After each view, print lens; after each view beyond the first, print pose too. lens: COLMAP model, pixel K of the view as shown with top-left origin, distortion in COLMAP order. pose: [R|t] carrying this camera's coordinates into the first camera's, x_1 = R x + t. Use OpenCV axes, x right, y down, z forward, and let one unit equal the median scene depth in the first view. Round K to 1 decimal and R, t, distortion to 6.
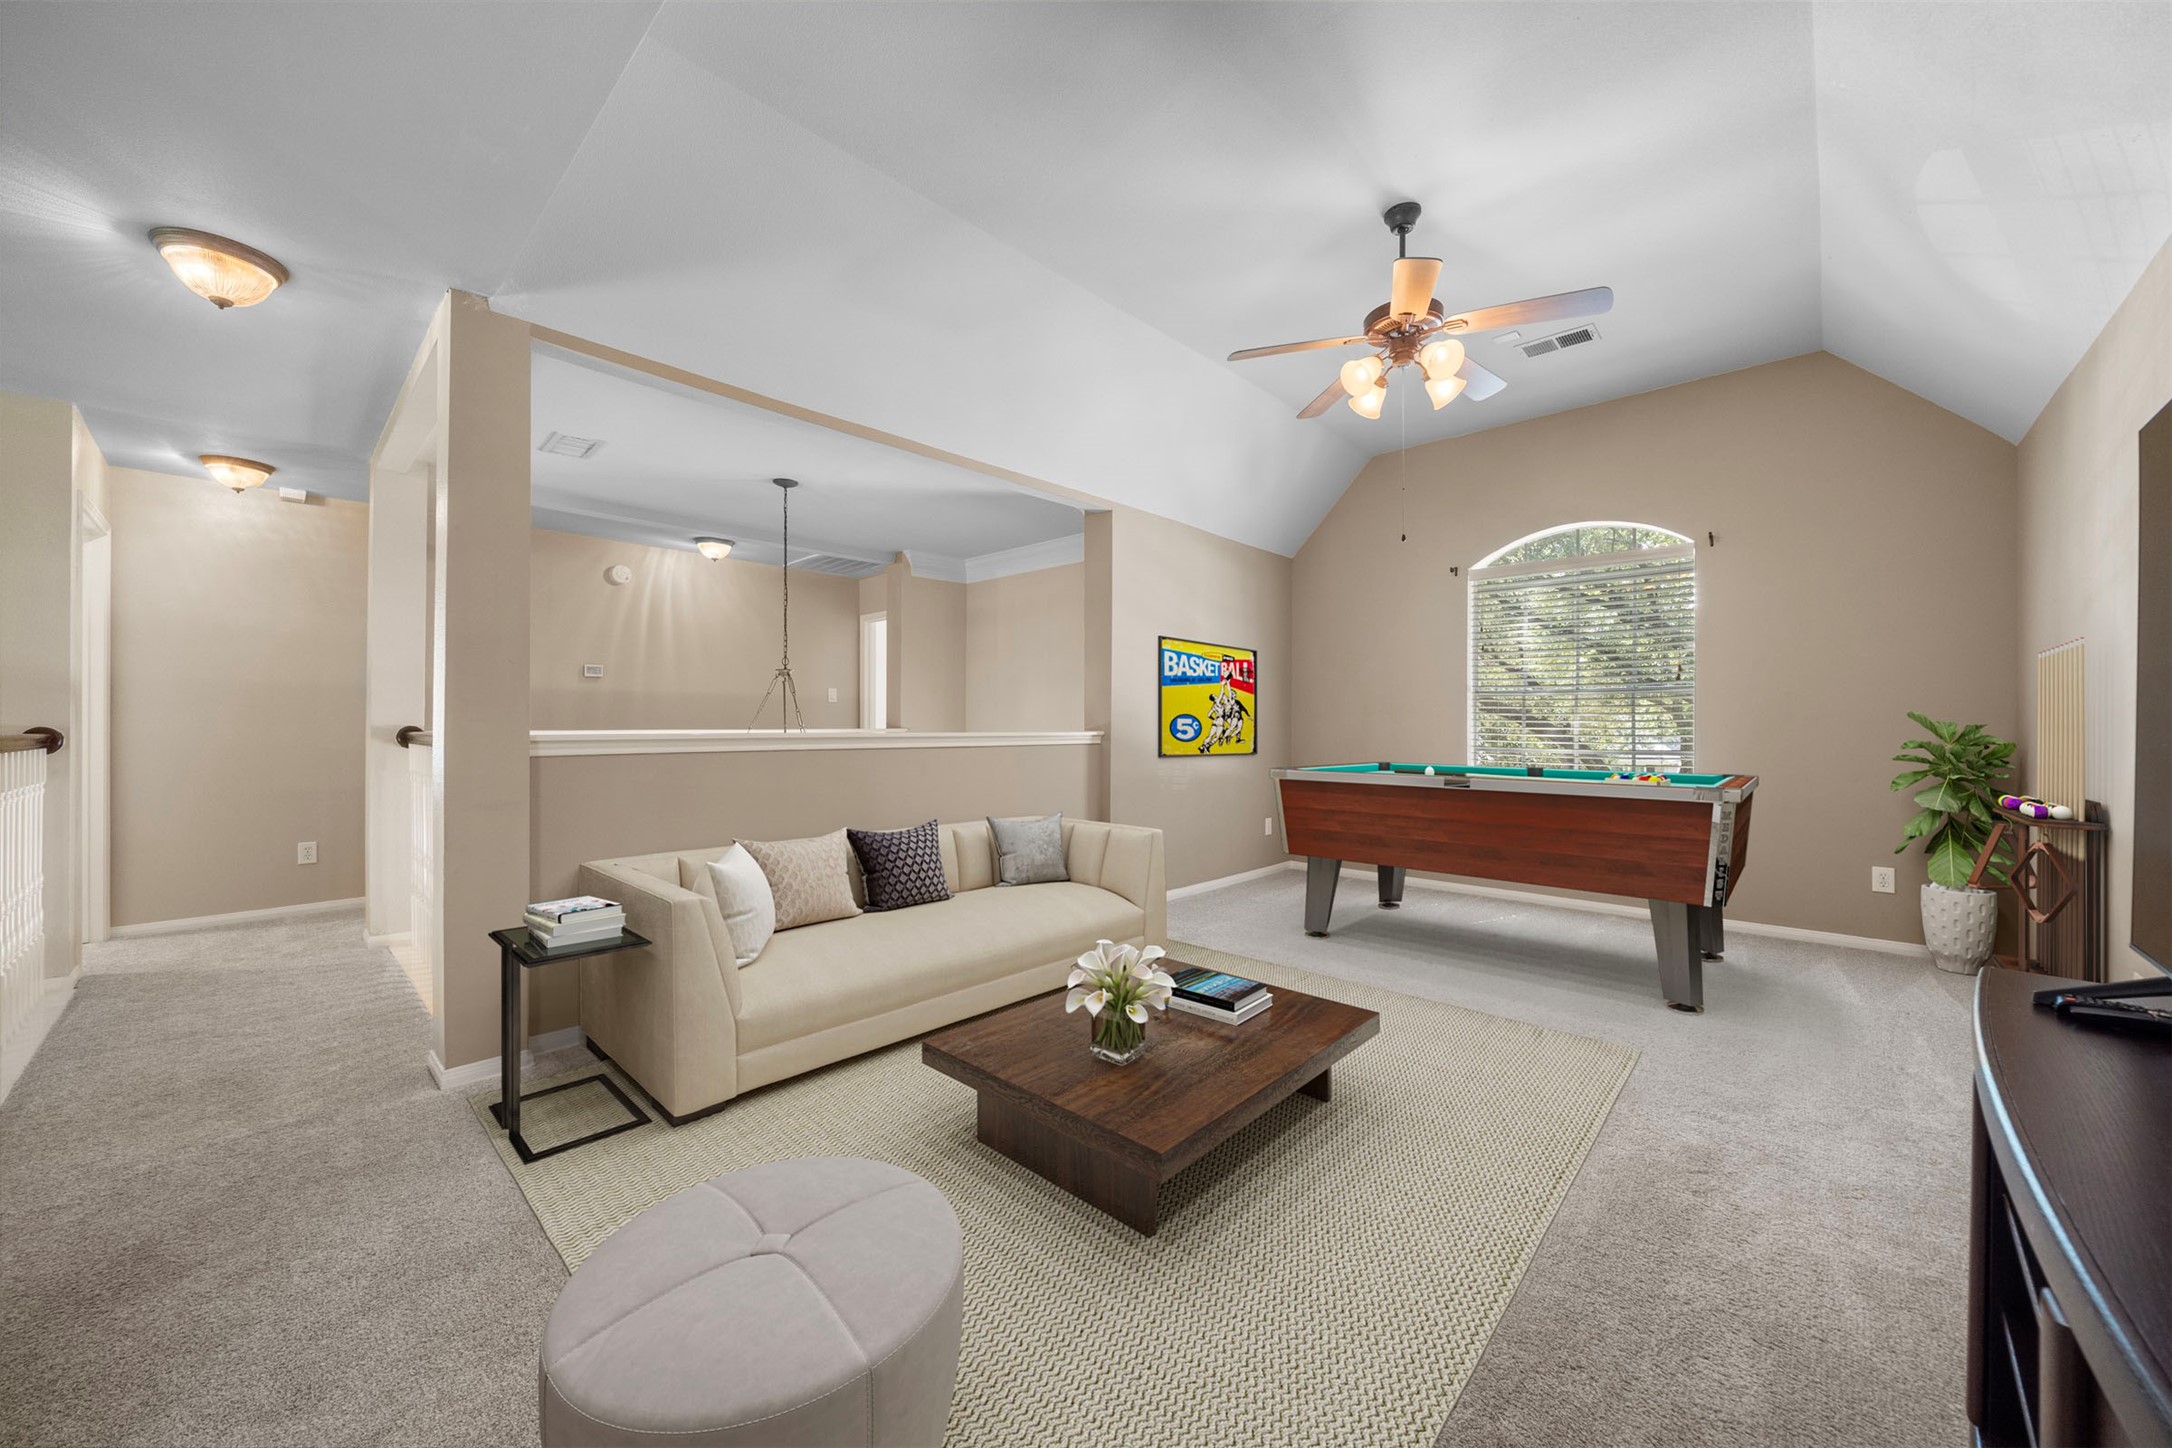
lens RADIAL K [[801.4, 0, 1086.0], [0, 801.4, 724.0], [0, 0, 1]] dist [-0.000342, -0.000019]
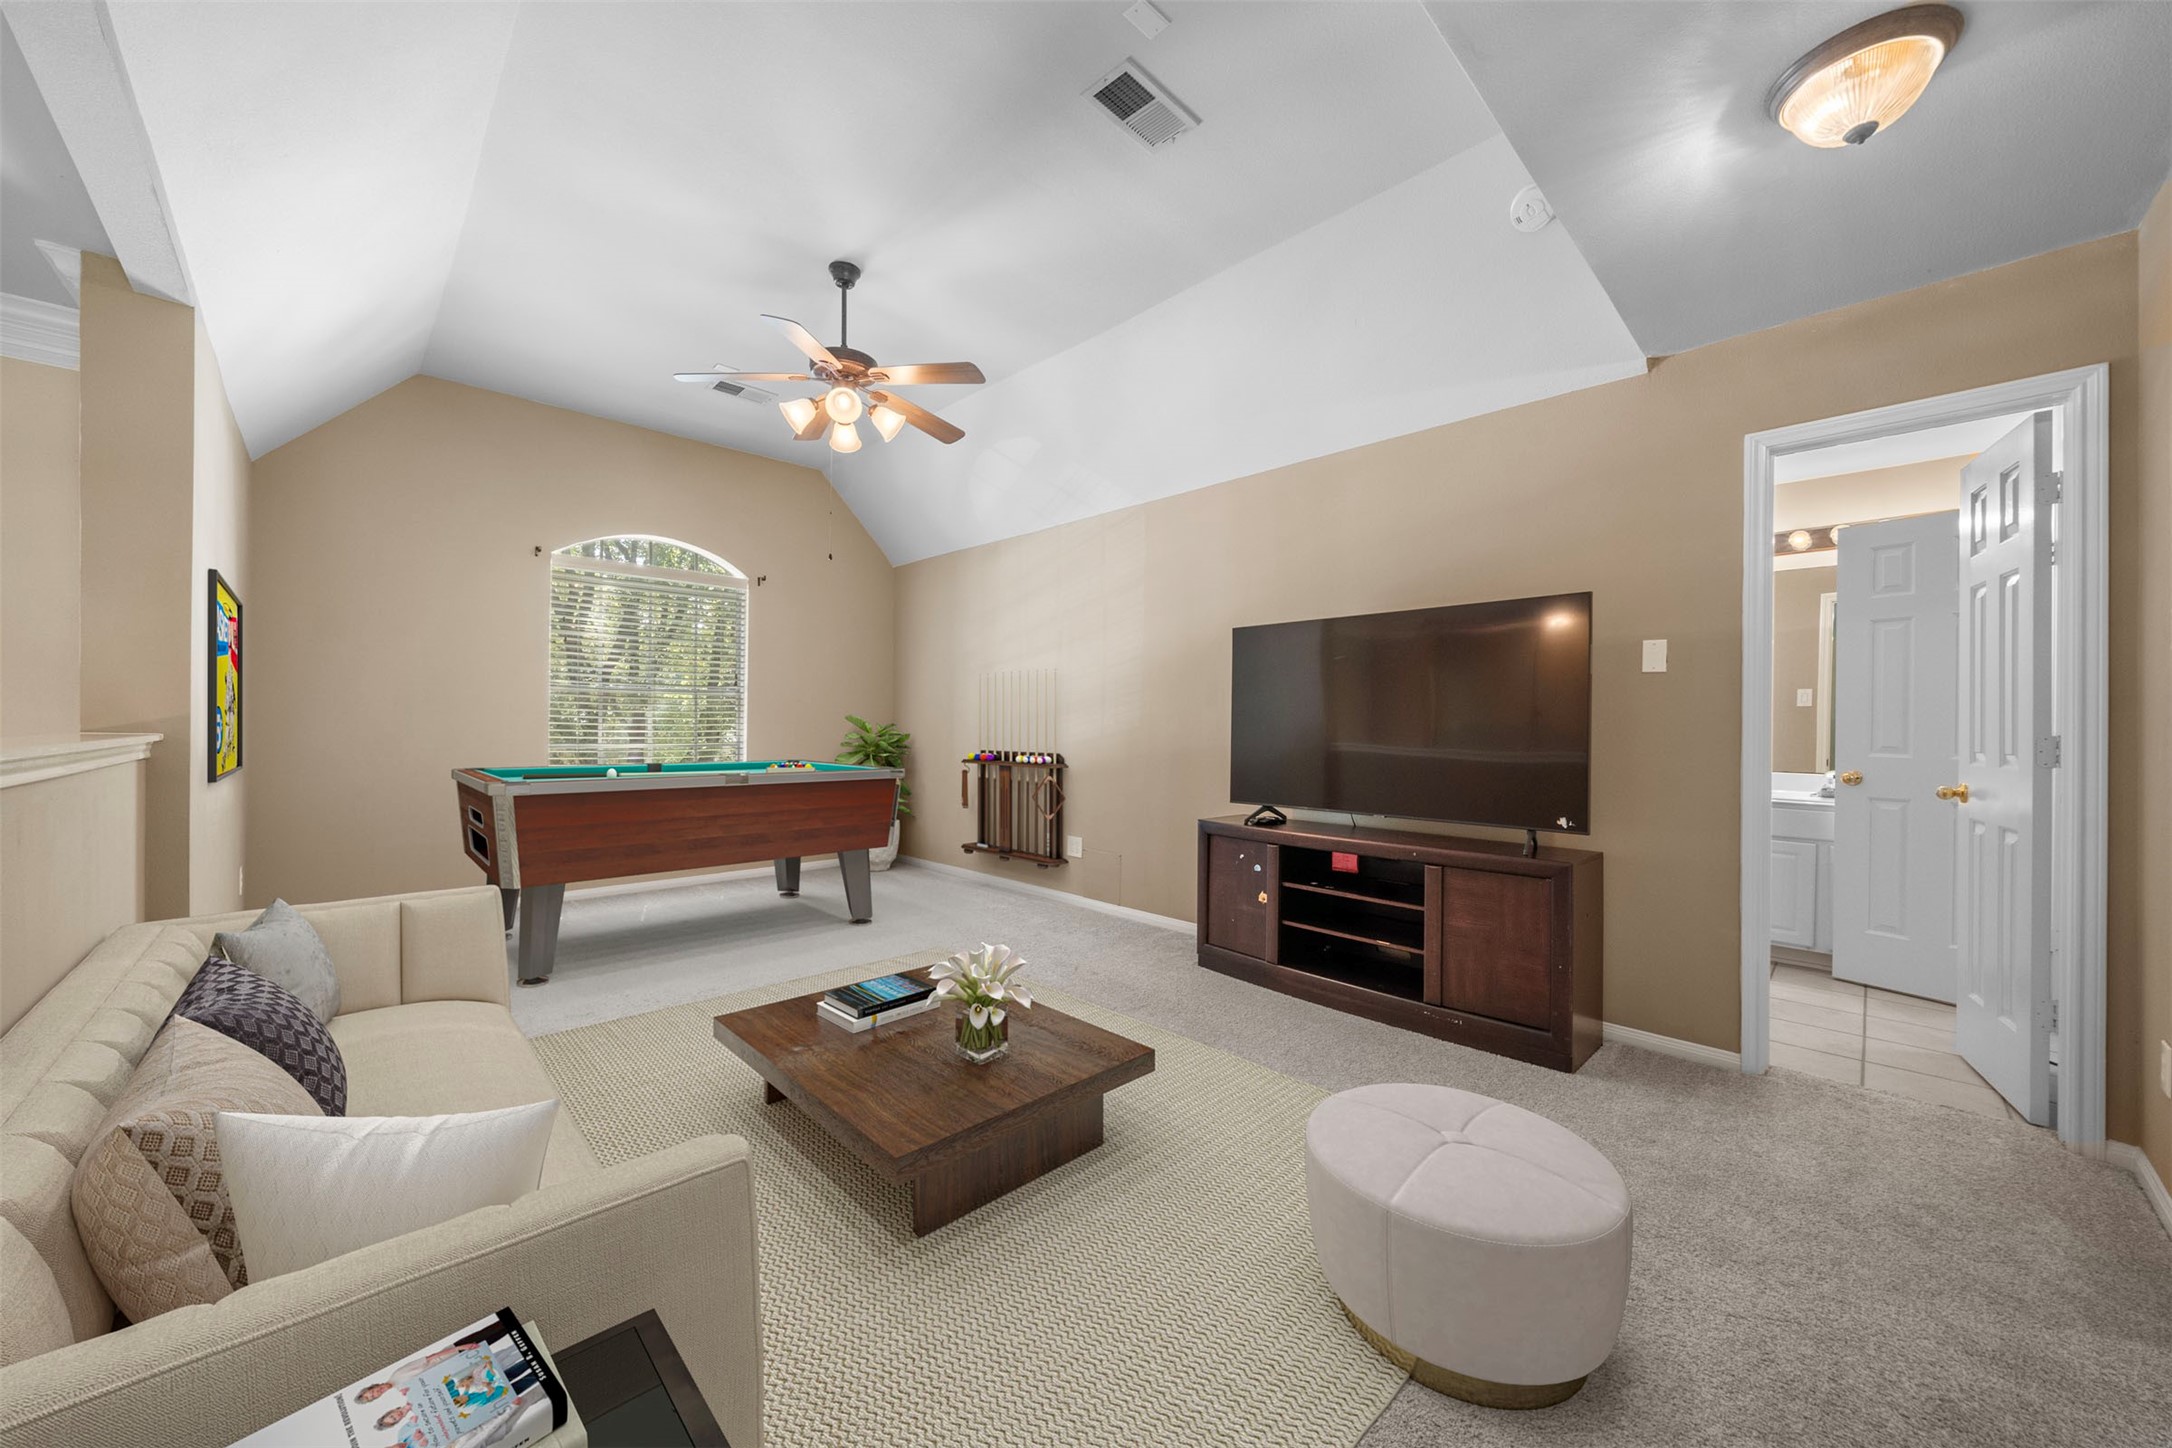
lens RADIAL K [[772.0, 0, 1081.2], [0, 772.0, 732.5], [0, 0, 1]] dist [-0.000296, 0.000000]
pose [[0.051936, -0.010033, 0.998600, -0.502874], [-0.014738, 0.999833, 0.010812, -0.006217], [-0.998542, -0.015278, 0.051779, 0.453527]]
